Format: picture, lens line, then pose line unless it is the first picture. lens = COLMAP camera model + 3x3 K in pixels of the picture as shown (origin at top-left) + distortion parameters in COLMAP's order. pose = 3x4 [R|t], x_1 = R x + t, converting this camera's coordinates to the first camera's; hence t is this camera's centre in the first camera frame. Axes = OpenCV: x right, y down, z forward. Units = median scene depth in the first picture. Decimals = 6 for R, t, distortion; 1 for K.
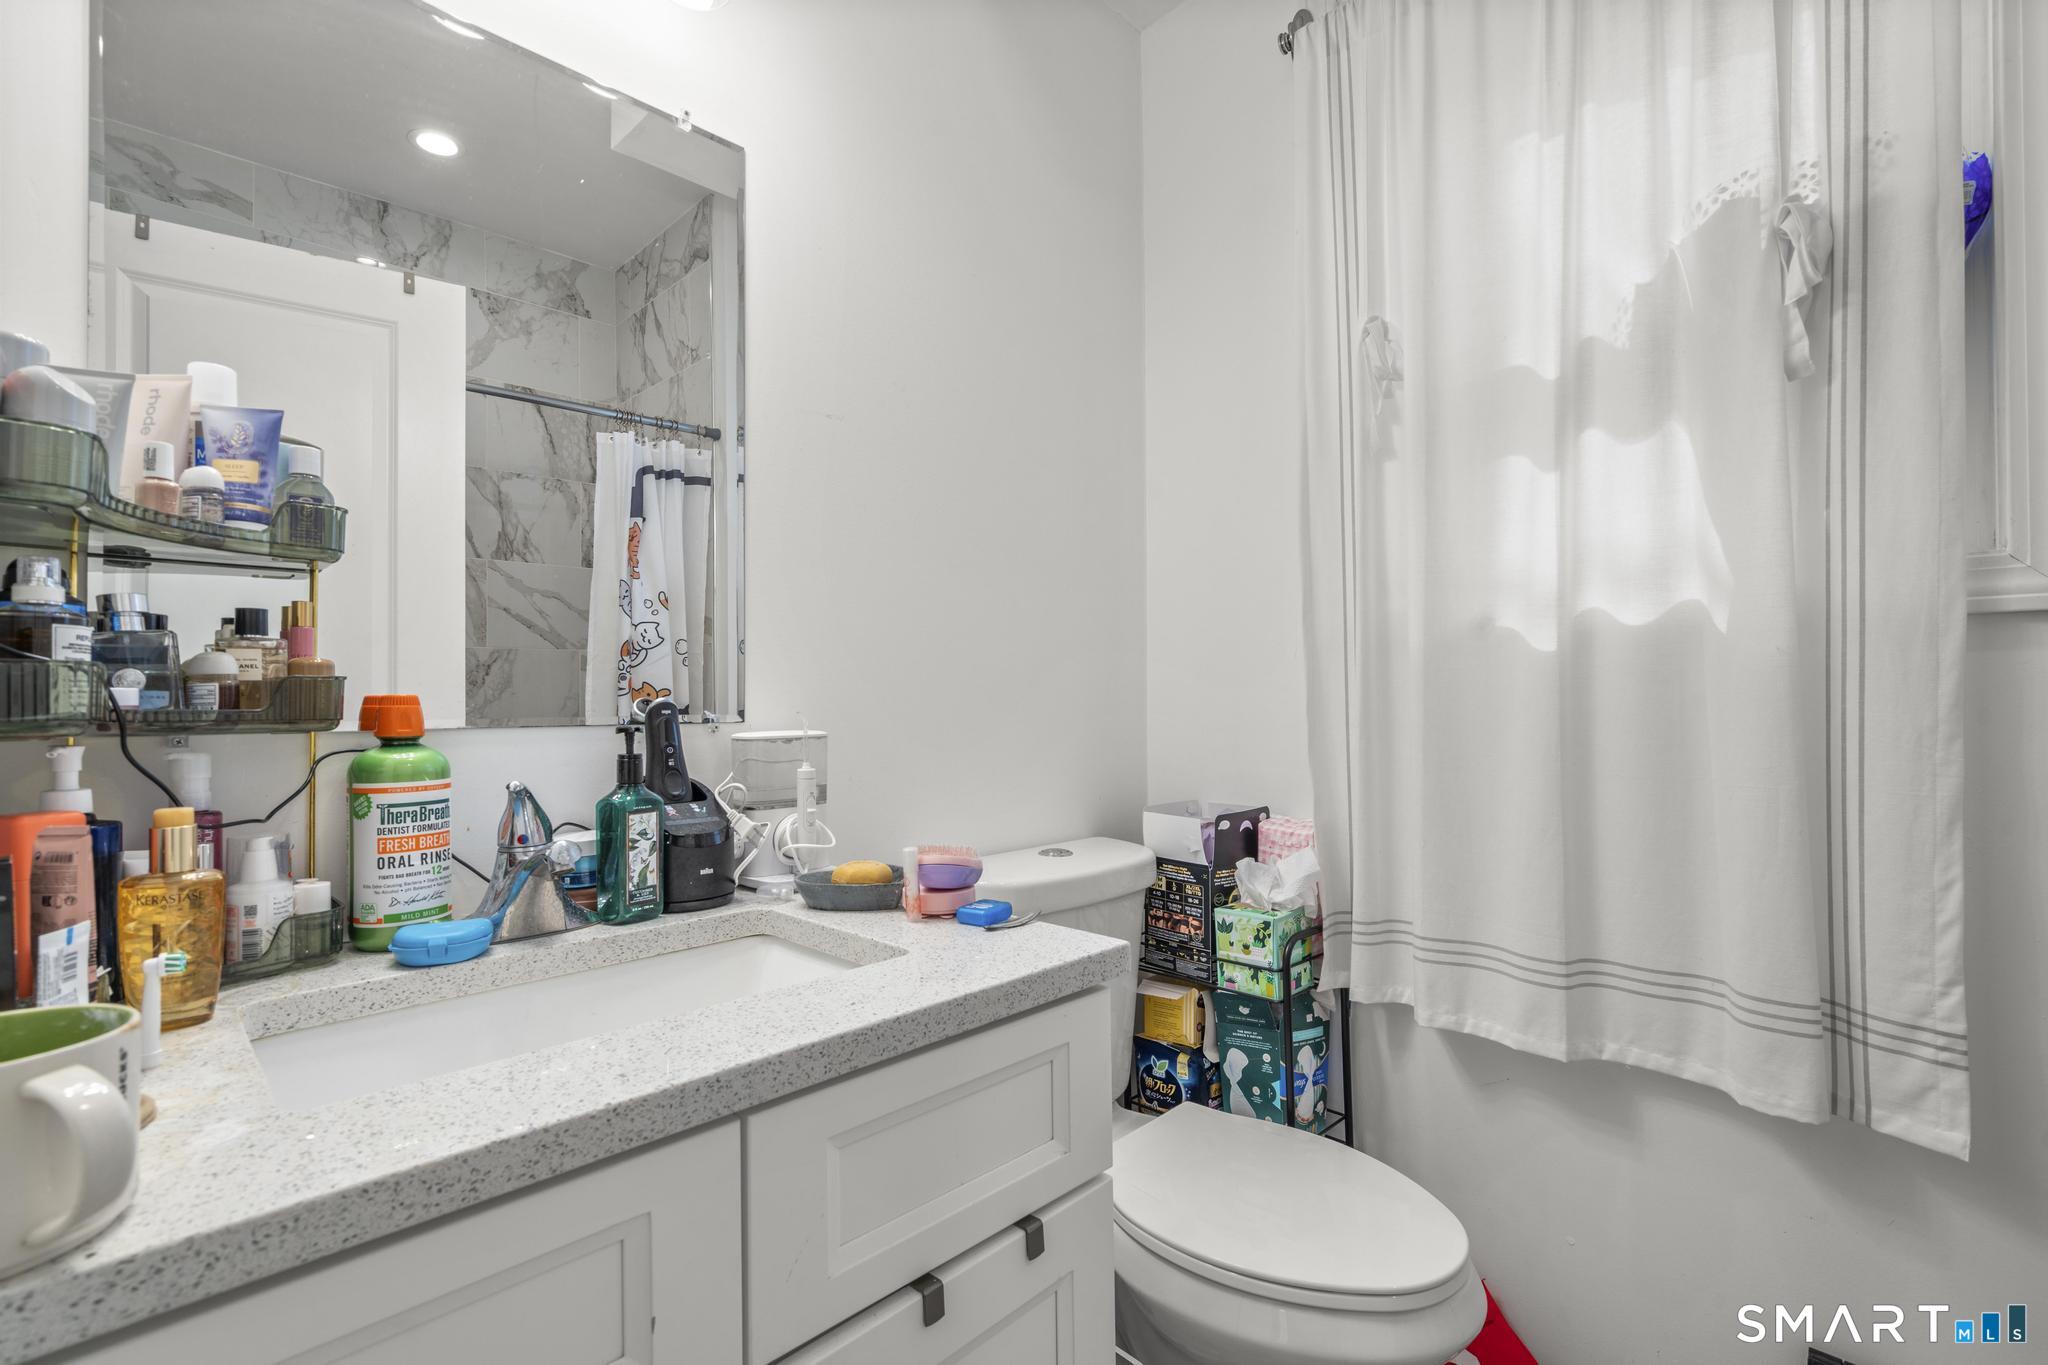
lens RADIAL K [[918.1, 0, 1020.9], [0, 918.1, 690.3], [0, 0, 1]] dist [-0.007877, 0.002445]
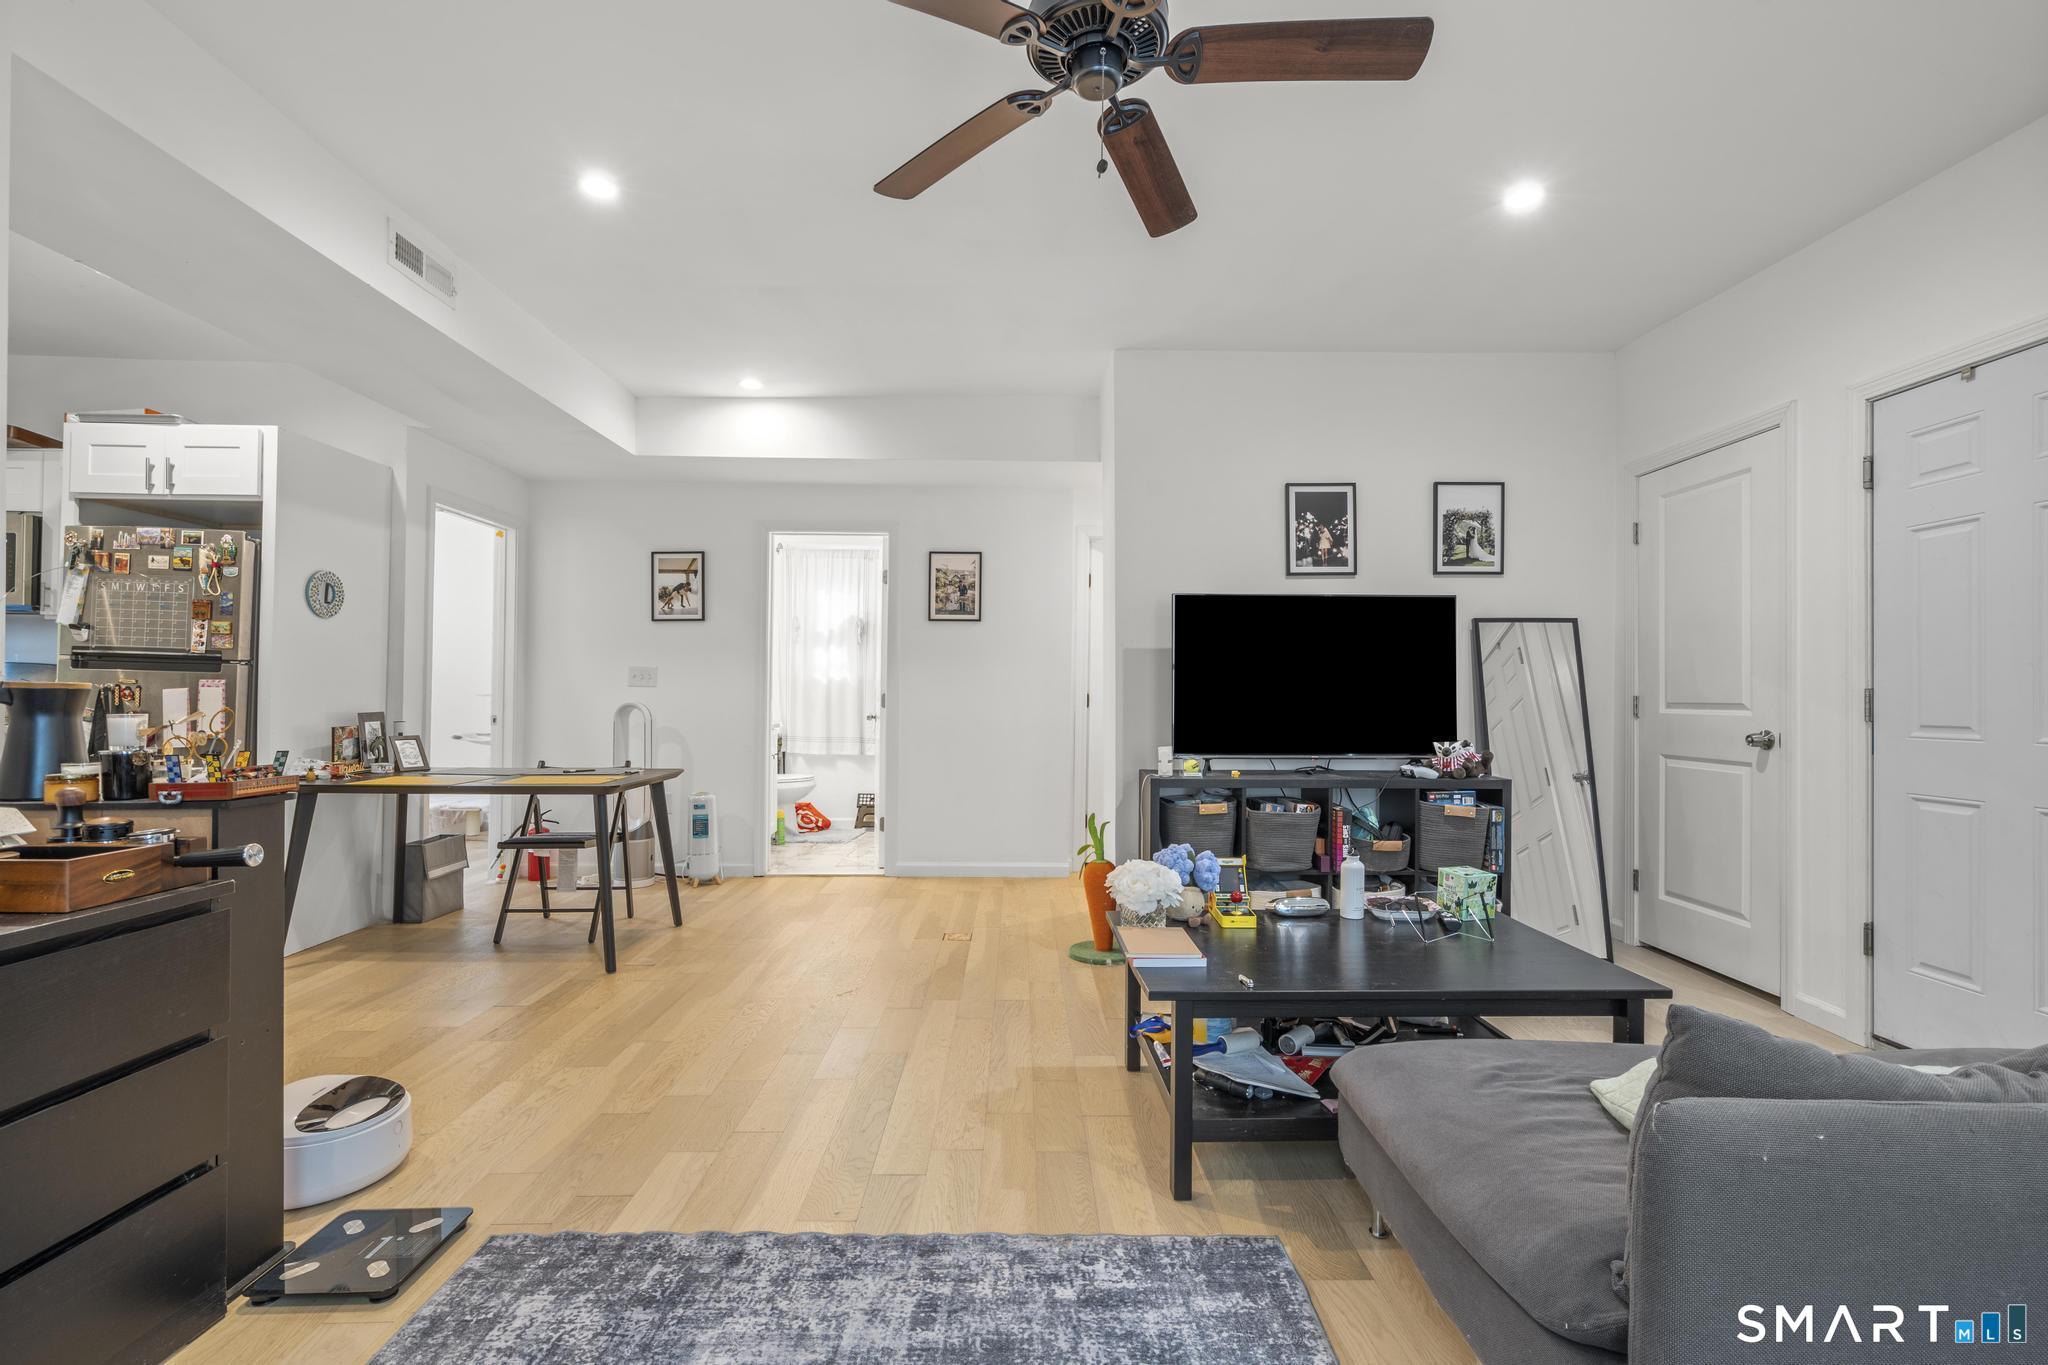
lens RADIAL K [[918.1, 0, 1024.5], [0, 918.1, 686.4], [0, 0, 1]] dist [-0.007877, 0.002445]
pose [[0.711281, 0.022356, 0.702553, -2.566779], [-0.021774, 0.999715, -0.009767, 0.004114], [-0.702571, -0.008350, 0.711565, -3.962624]]
